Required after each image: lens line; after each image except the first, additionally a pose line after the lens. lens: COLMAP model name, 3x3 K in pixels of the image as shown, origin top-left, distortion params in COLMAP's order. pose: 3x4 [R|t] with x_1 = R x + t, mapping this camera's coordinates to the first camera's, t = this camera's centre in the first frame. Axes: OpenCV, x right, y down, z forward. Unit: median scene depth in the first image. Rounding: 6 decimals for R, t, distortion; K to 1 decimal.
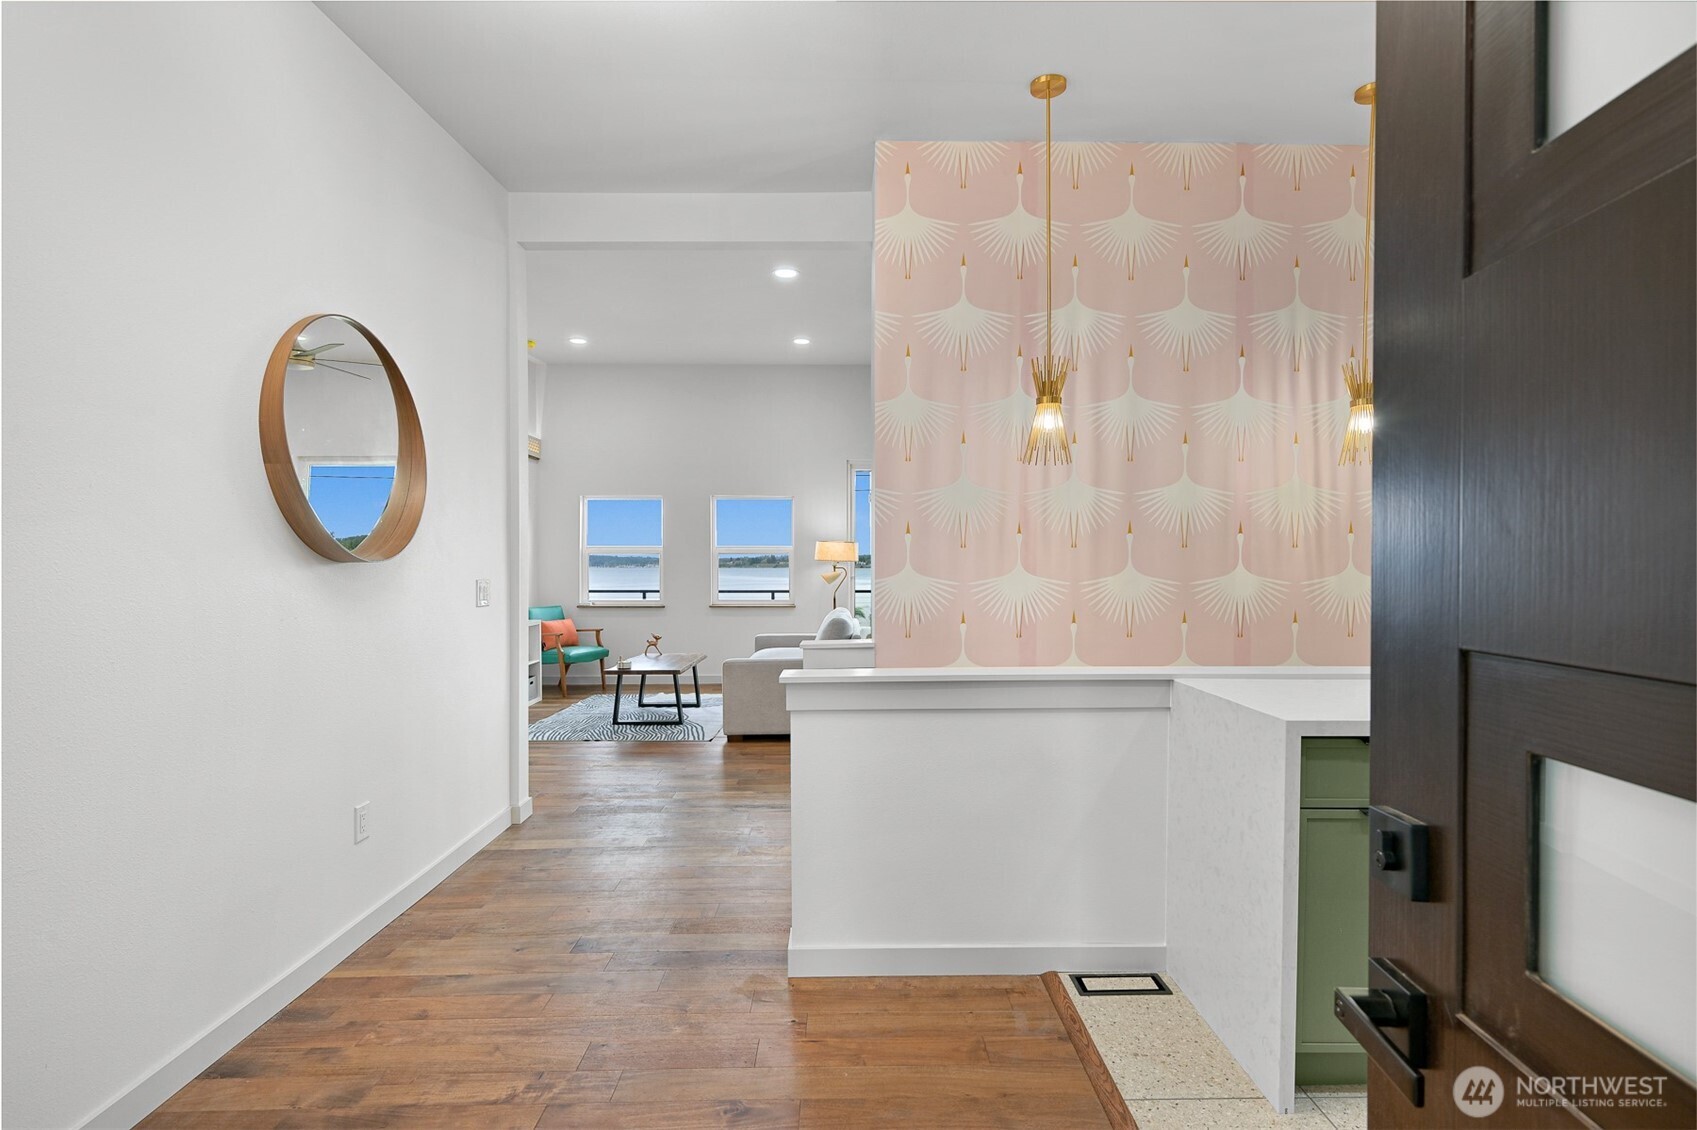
lens RADIAL K [[829.5, 0, 866.8], [0, 829.5, 564.3], [0, 0, 1]] dist [-0.001421, -0.000530]
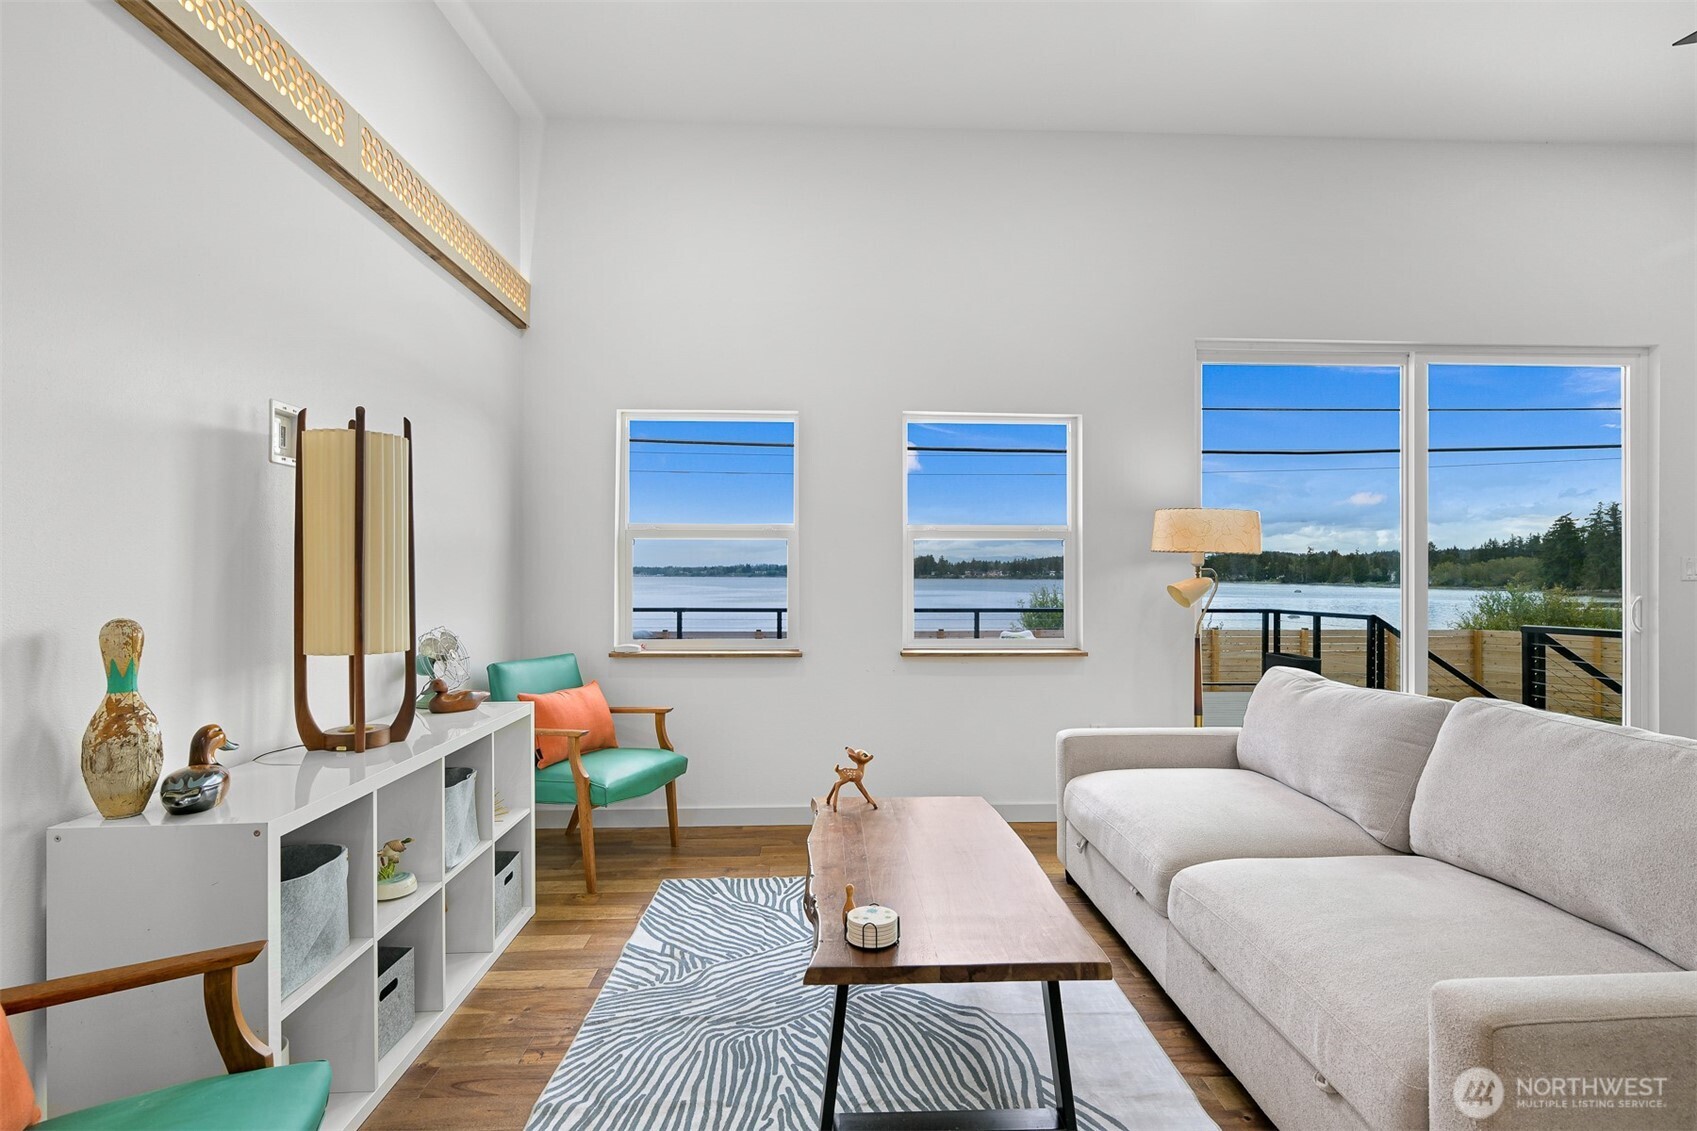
lens RADIAL K [[829.5, 0, 845.1], [0, 829.5, 570.7], [0, 0, 1]] dist [-0.001421, -0.000530]
pose [[0.999907, 0.003459, 0.013192, -0.525679], [-0.003402, 0.999985, -0.004301, 0.015172], [-0.013206, 0.004255, 0.999904, 1.265810]]
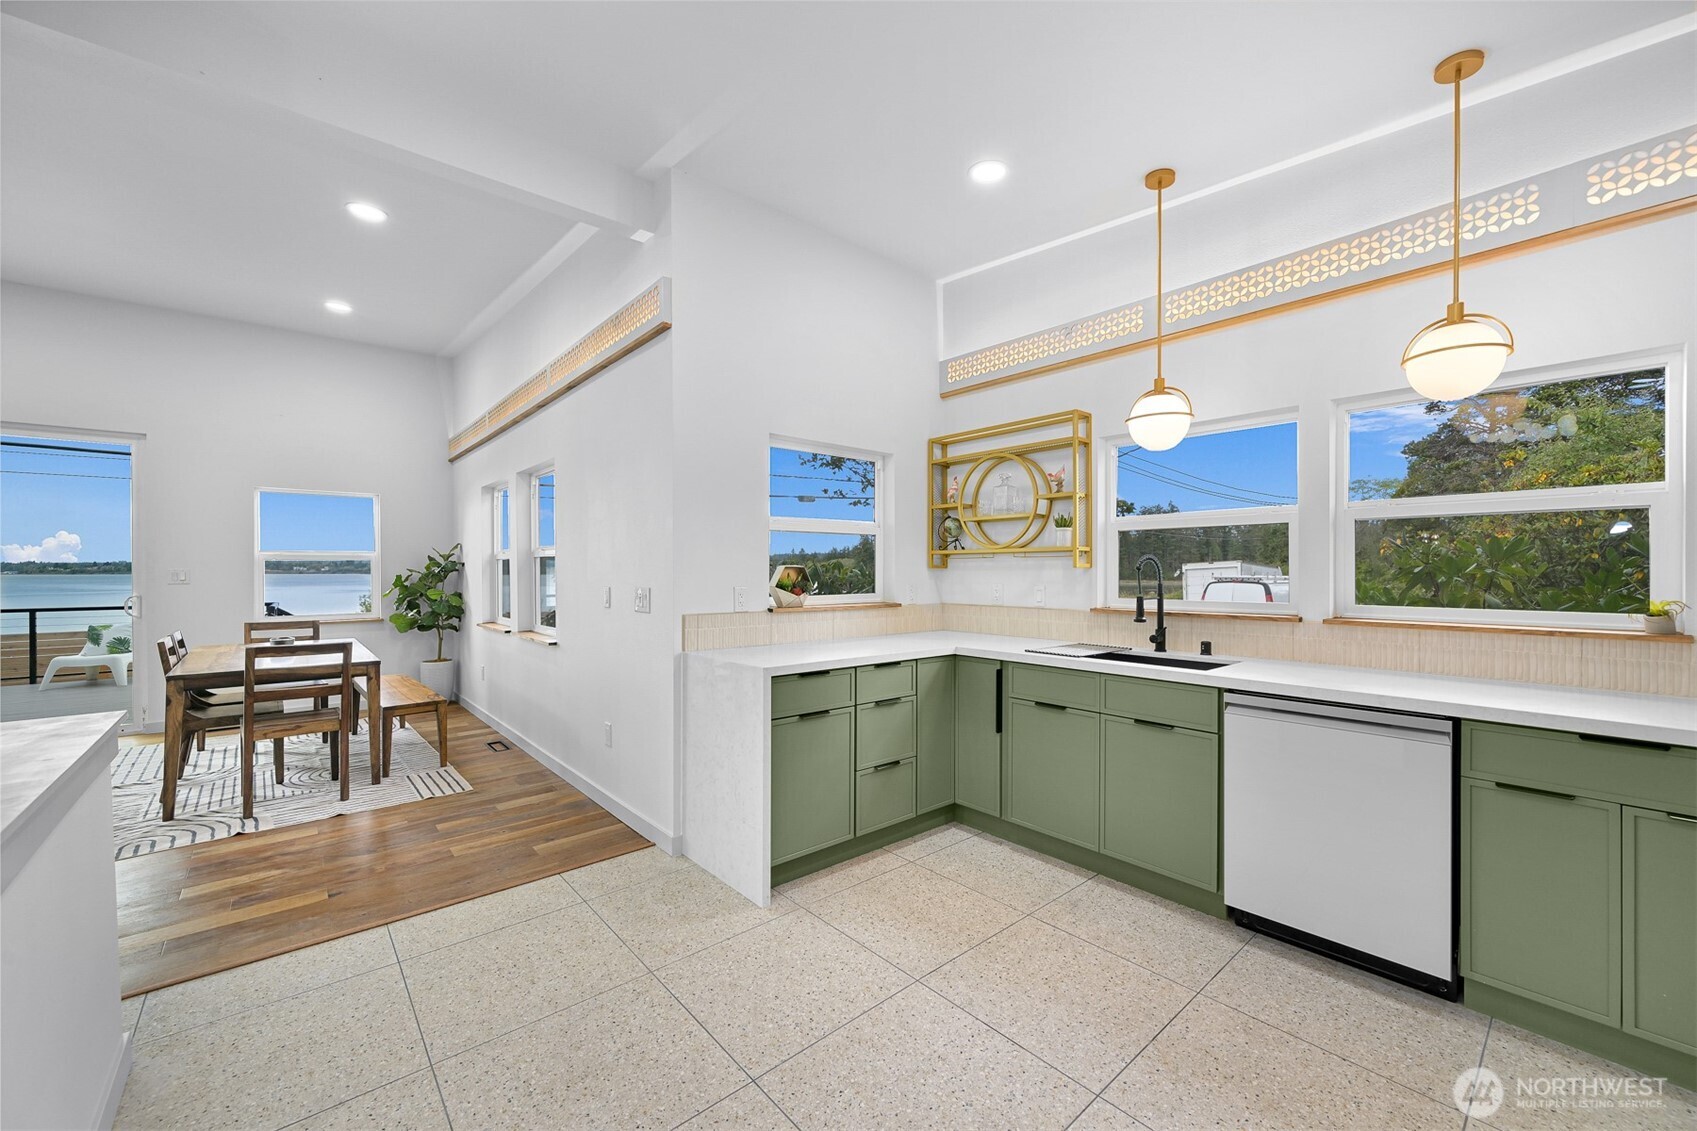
lens RADIAL K [[668.0, 0, 853.8], [0, 668.0, 564.8], [0, 0, 1]] dist [-0.000256, 0.000478]
pose [[0.771893, 0.005561, 0.635728, 0.884528], [-0.000063, 0.999962, -0.008671, -0.007131], [-0.635752, 0.006653, 0.771864, 0.316395]]
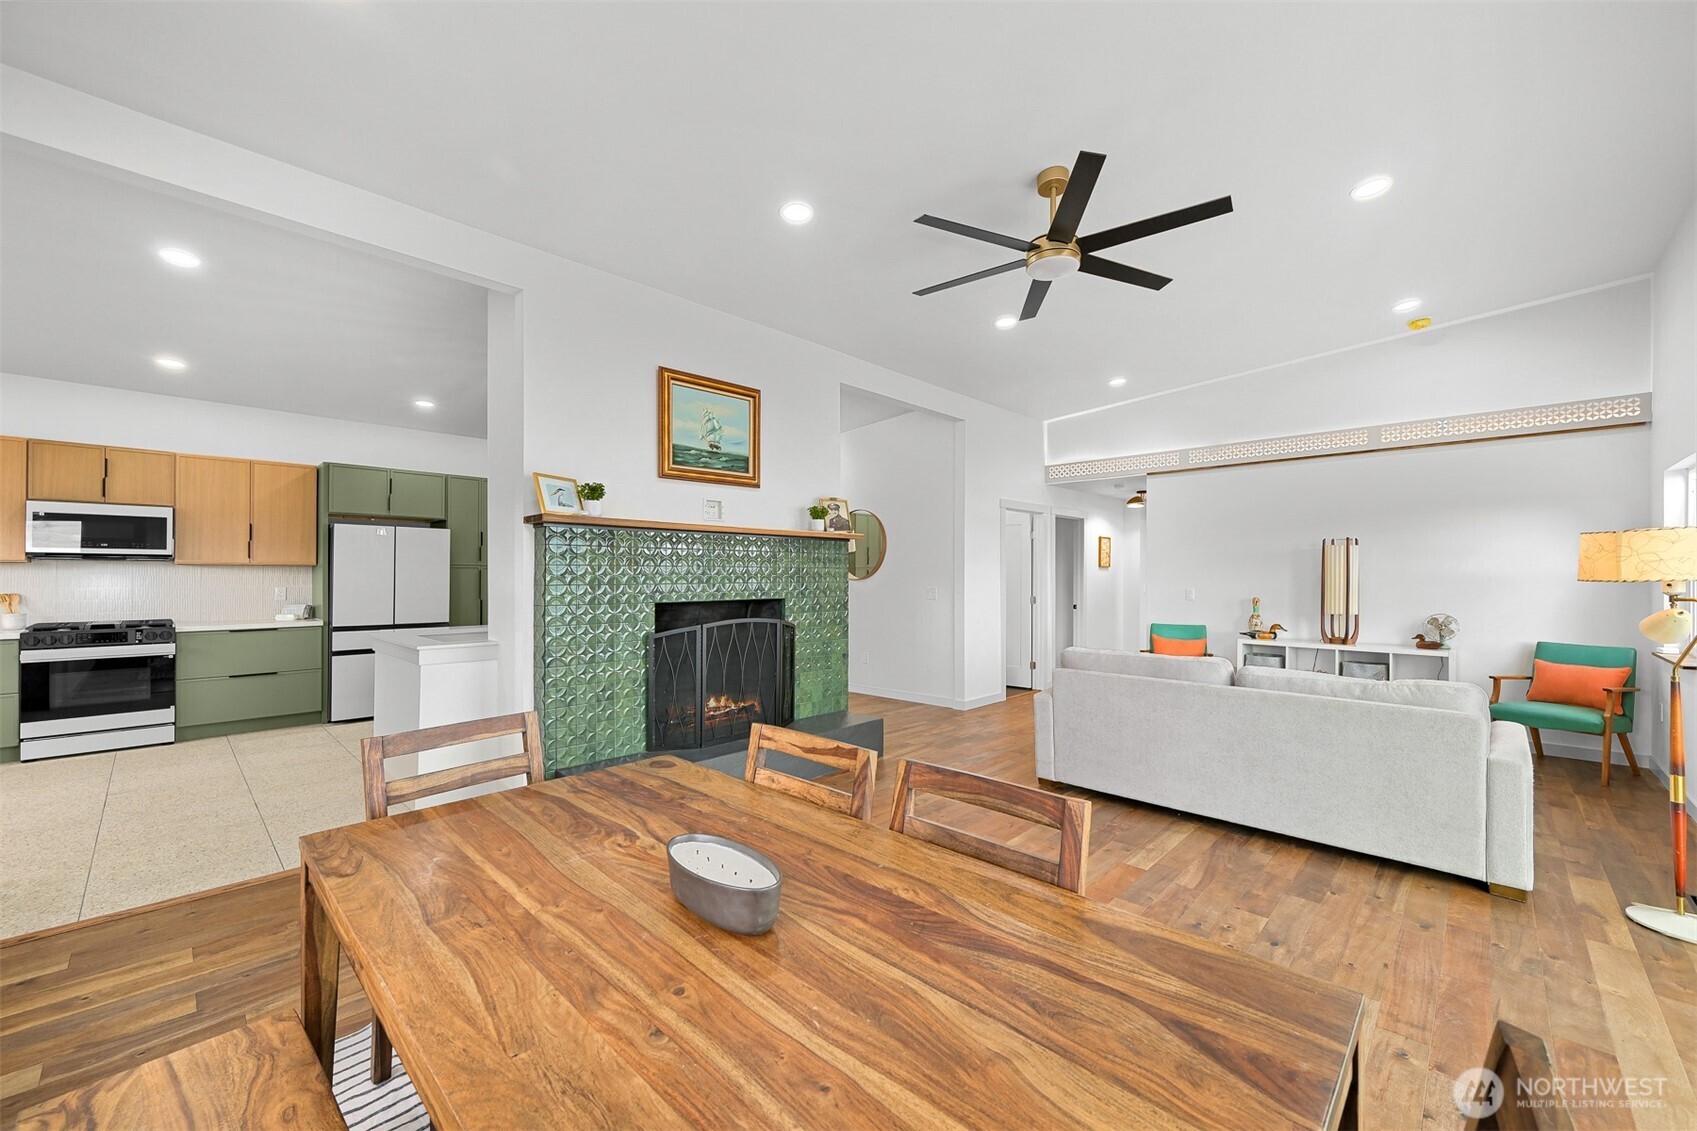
lens RADIAL K [[668.0, 0, 849.9], [0, 668.0, 572.2], [0, 0, 1]] dist [-0.000256, 0.000478]
pose [[-0.711514, -0.002522, -0.702667, 1.040270], [0.000119, 0.999993, -0.003709, -0.016674], [0.702672, -0.002723, -0.711509, 2.268077]]
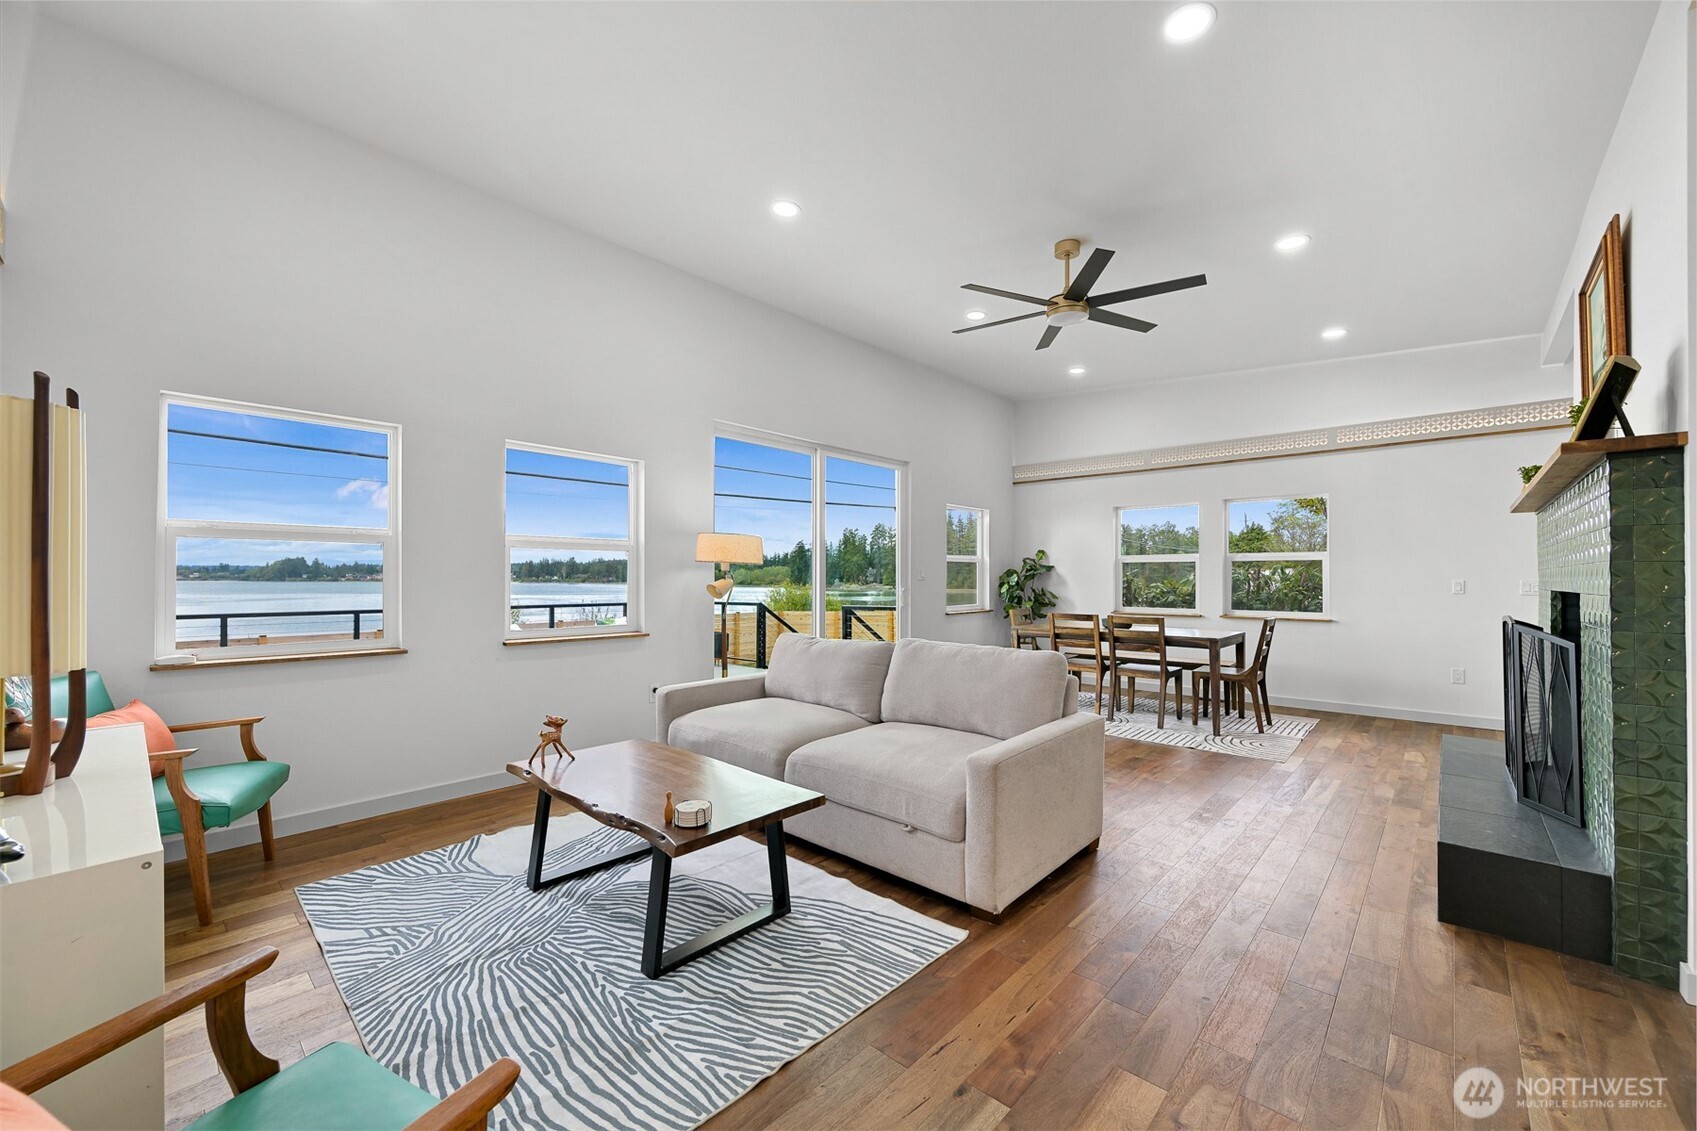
lens RADIAL K [[668.0, 0, 848.2], [0, 668.0, 571.4], [0, 0, 1]] dist [-0.000256, 0.000478]
pose [[0.694099, 0.009236, 0.719821, -0.808874], [-0.002291, 0.999941, -0.010621, 0.016210], [-0.719876, 0.005723, 0.694079, 1.249719]]
